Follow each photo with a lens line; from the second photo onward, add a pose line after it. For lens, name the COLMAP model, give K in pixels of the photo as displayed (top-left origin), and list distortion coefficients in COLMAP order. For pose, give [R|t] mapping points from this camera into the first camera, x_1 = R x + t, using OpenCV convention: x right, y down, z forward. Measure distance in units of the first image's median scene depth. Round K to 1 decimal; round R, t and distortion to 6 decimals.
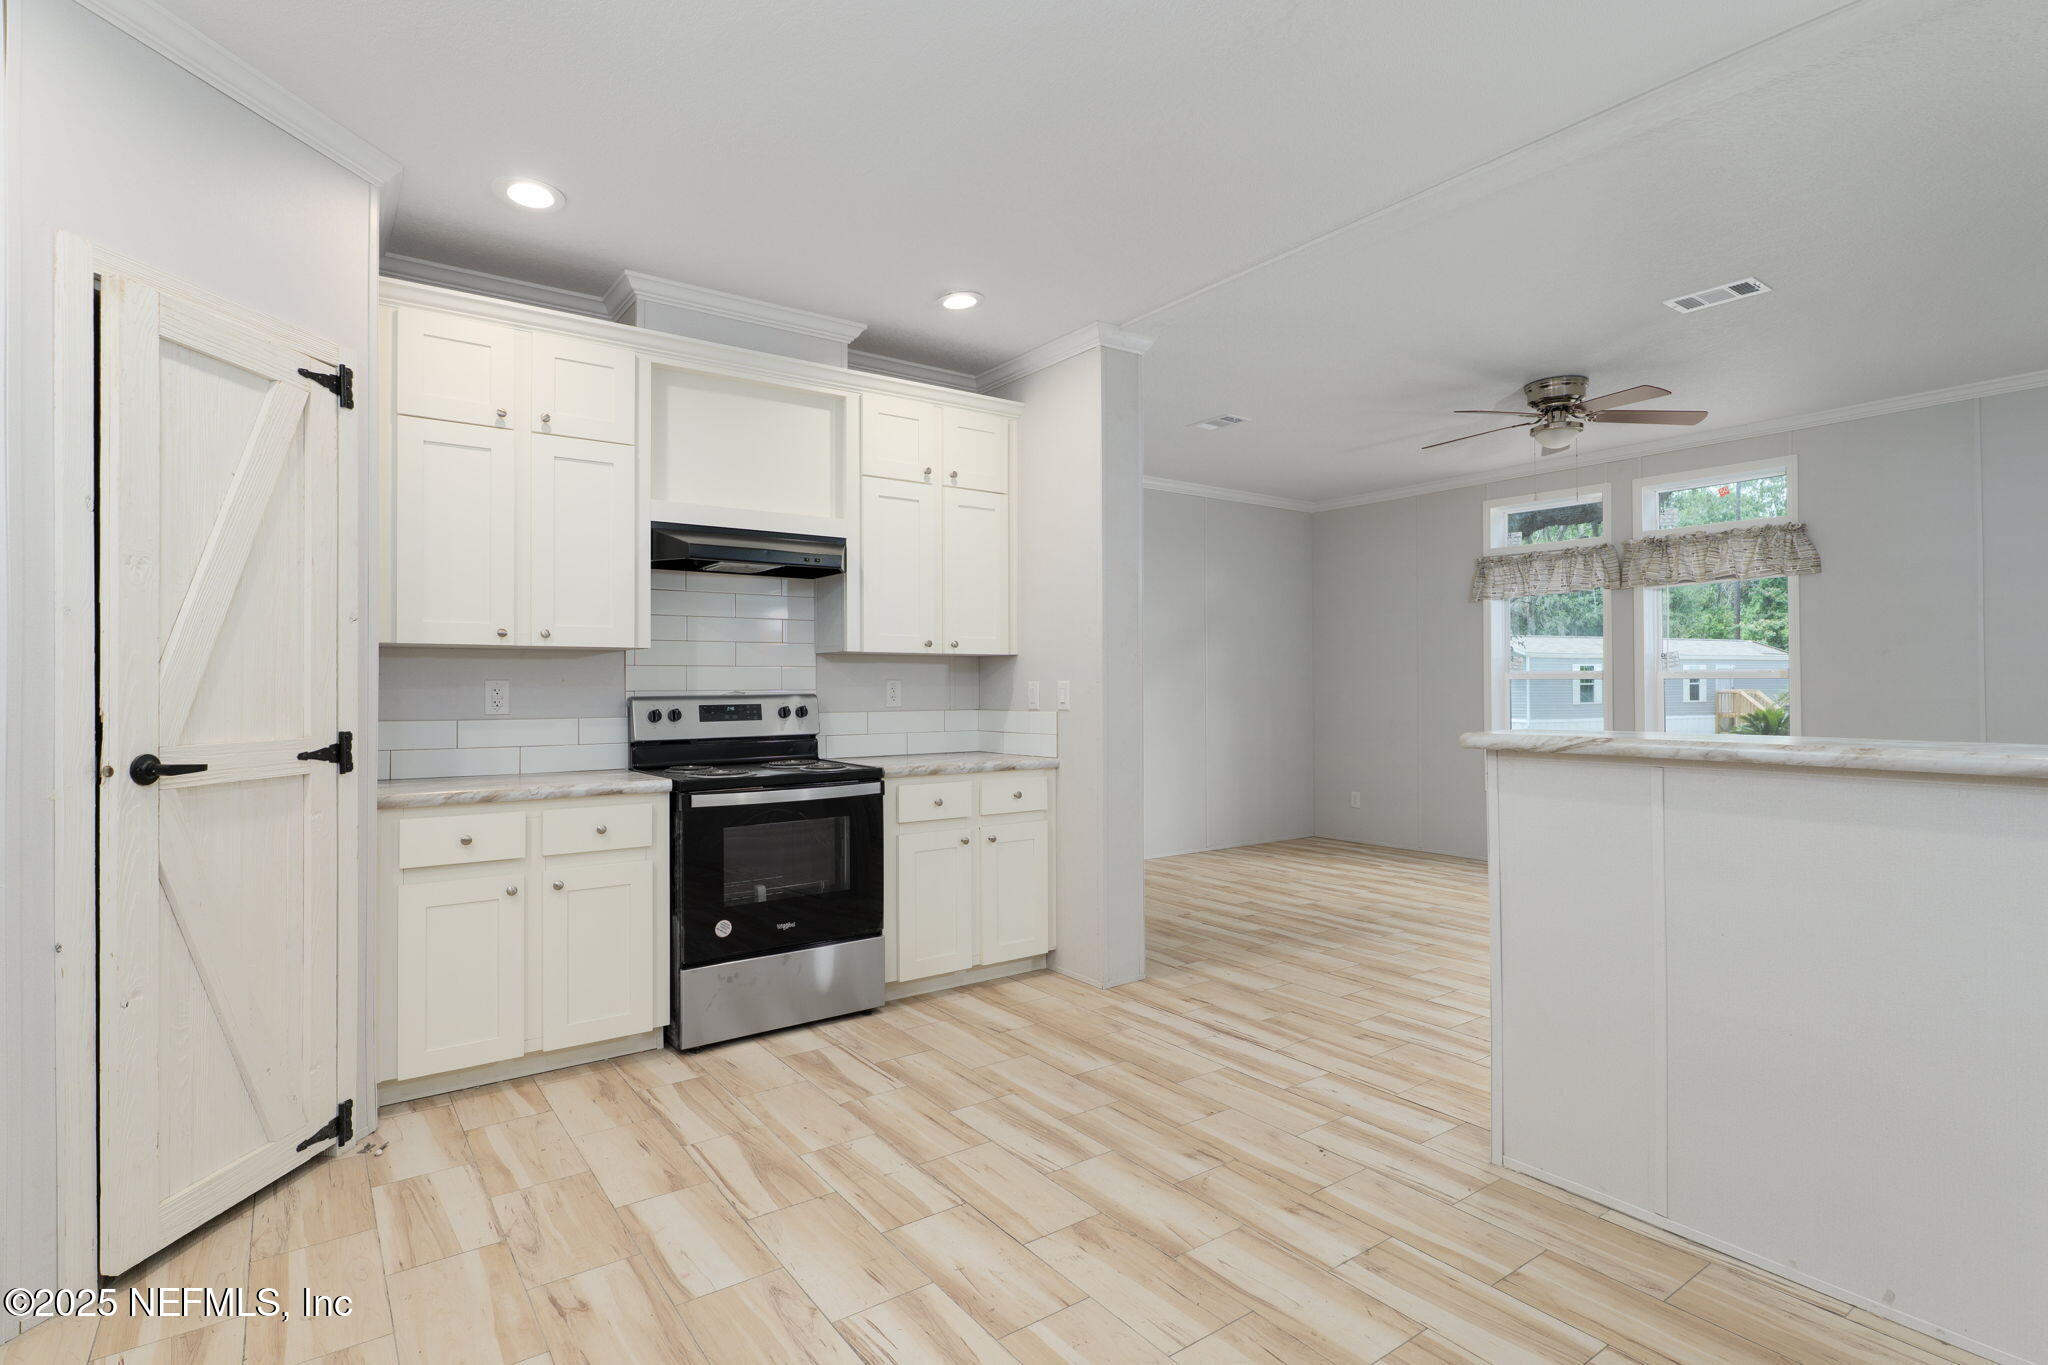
lens RADIAL K [[1012.6, 0, 1021.7], [0, 1012.6, 678.9], [0, 0, 1]] dist [0.002984, 0.001336]
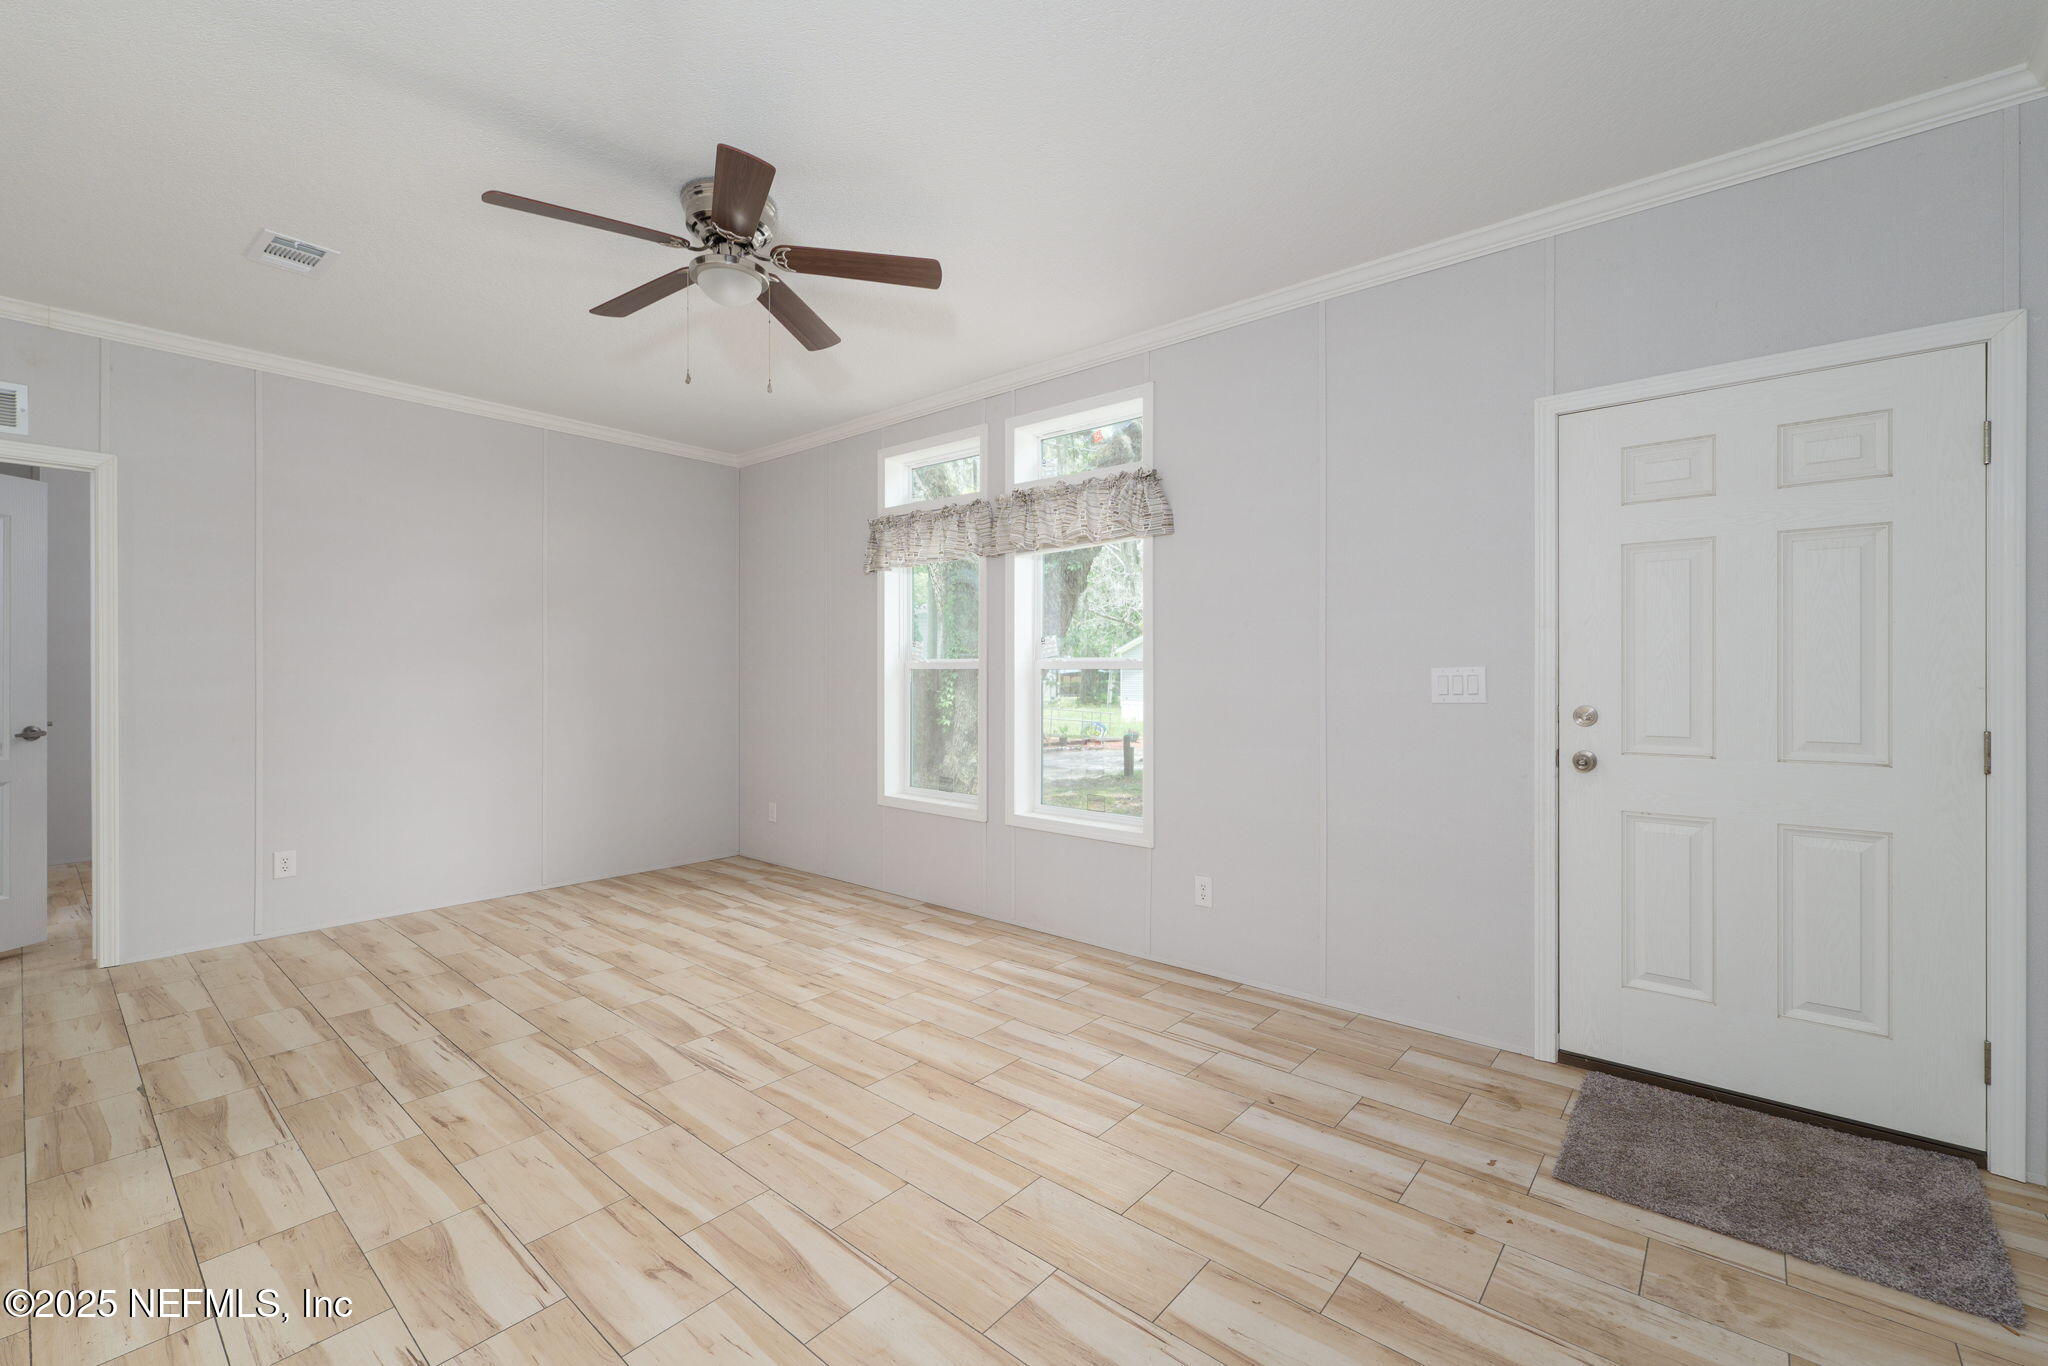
lens RADIAL K [[852.8, 0, 1023.0], [0, 852.8, 687.6], [0, 0, 1]] dist [0.009289, -0.000844]
pose [[0.973400, 0.000658, 0.229110, 0.803070], [-0.006146, 0.999711, 0.023242, -0.002542], [-0.229028, -0.024032, 0.973123, 0.593384]]
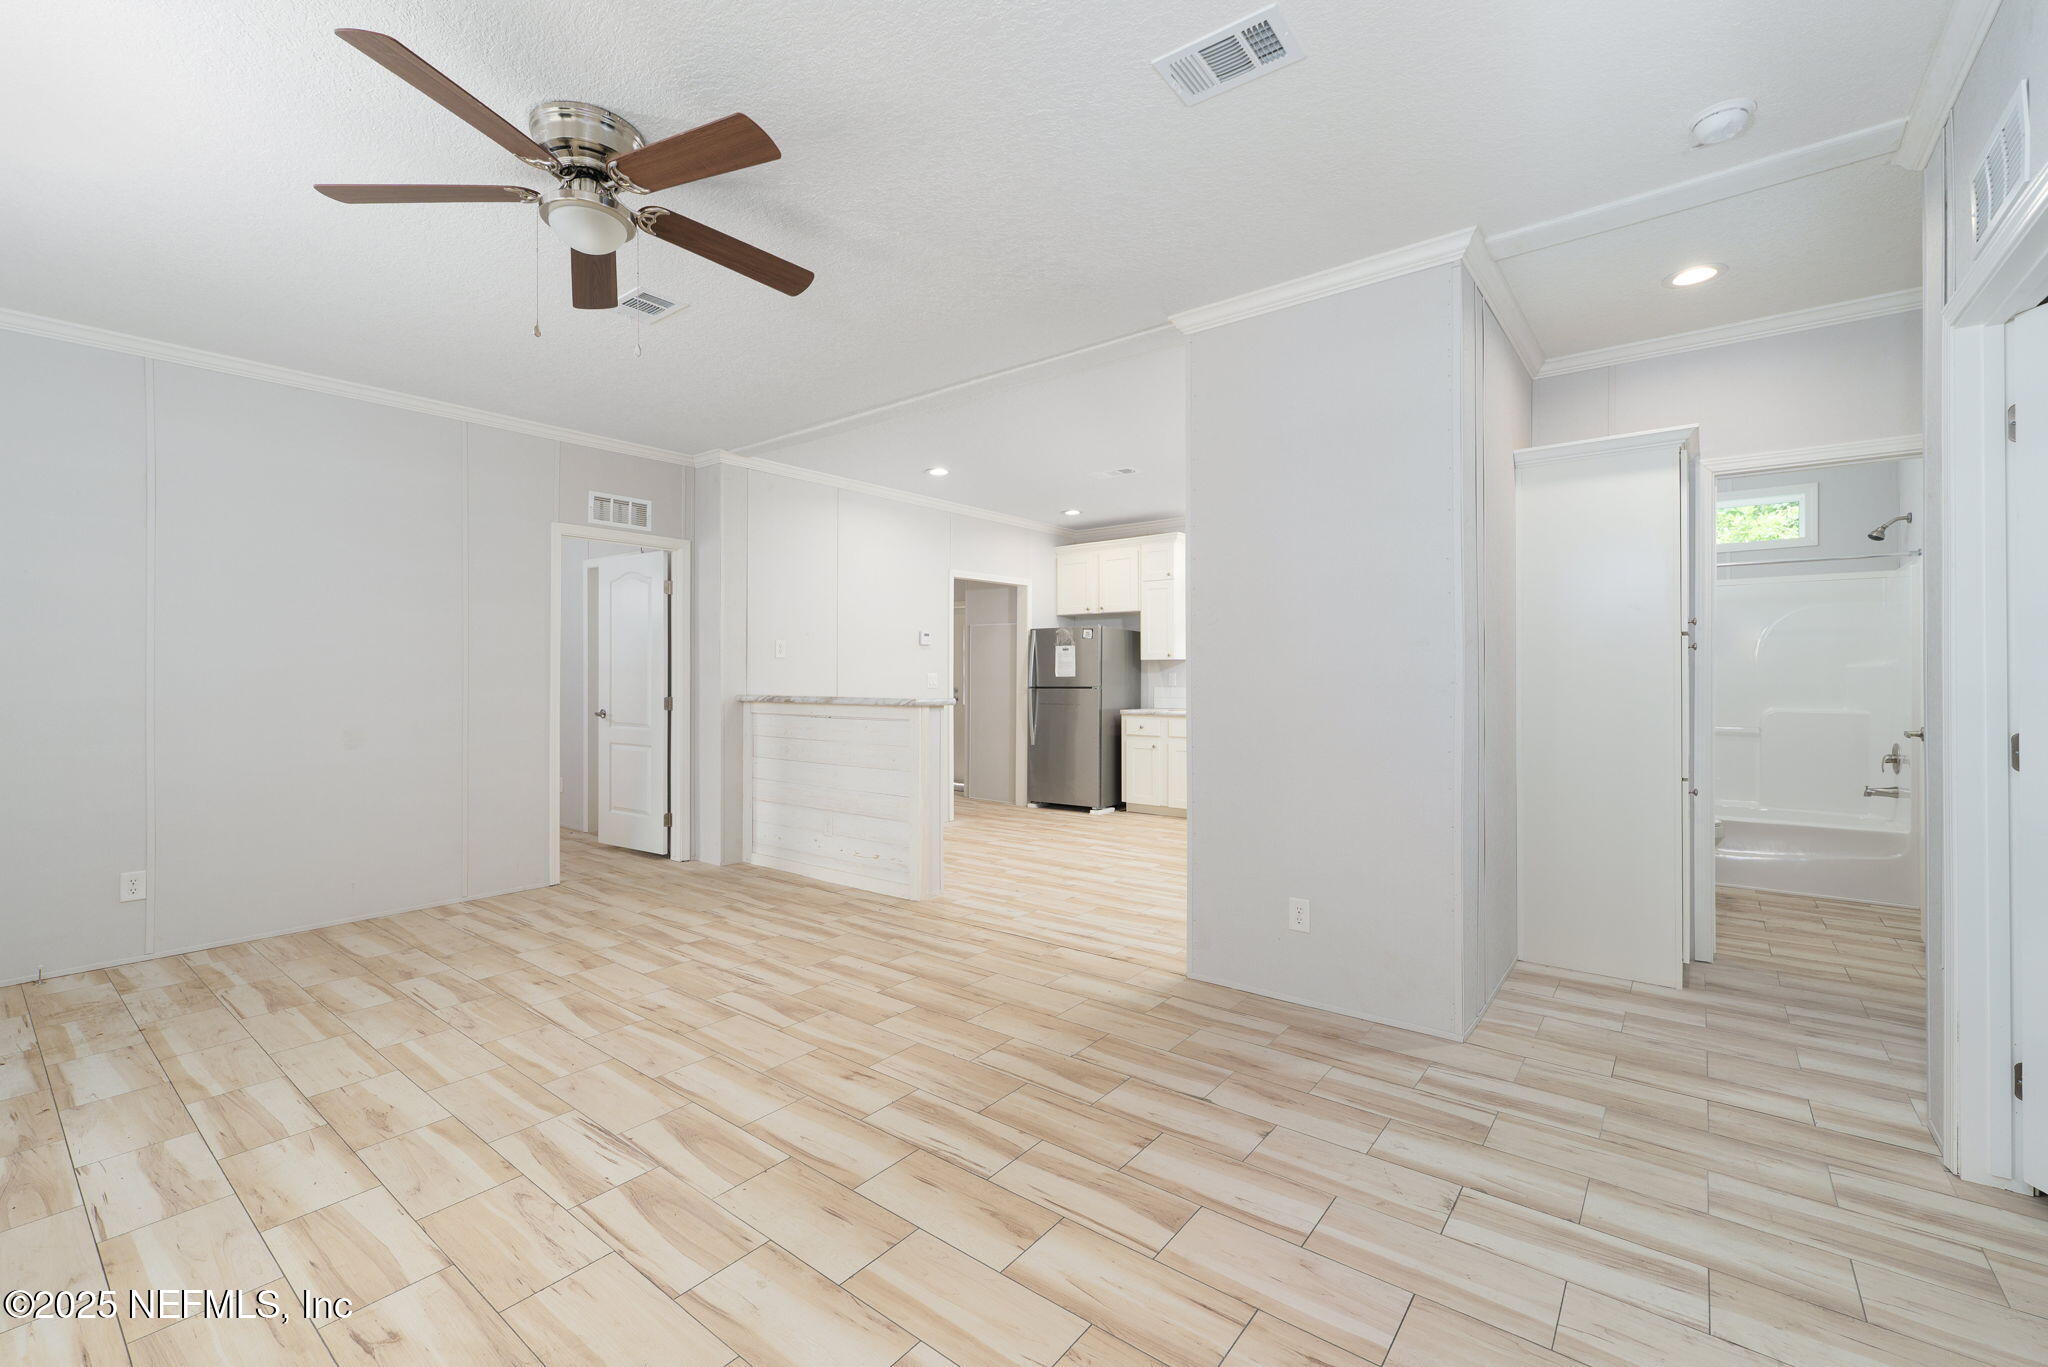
lens RADIAL K [[852.8, 0, 994.5], [0, 852.8, 667.5], [0, 0, 1]] dist [0.009289, -0.000844]
pose [[-0.969350, 0.006745, -0.245593, 0.589032], [0.010607, 0.999840, -0.014403, 0.010884], [0.245457, -0.016567, -0.969266, 2.064448]]
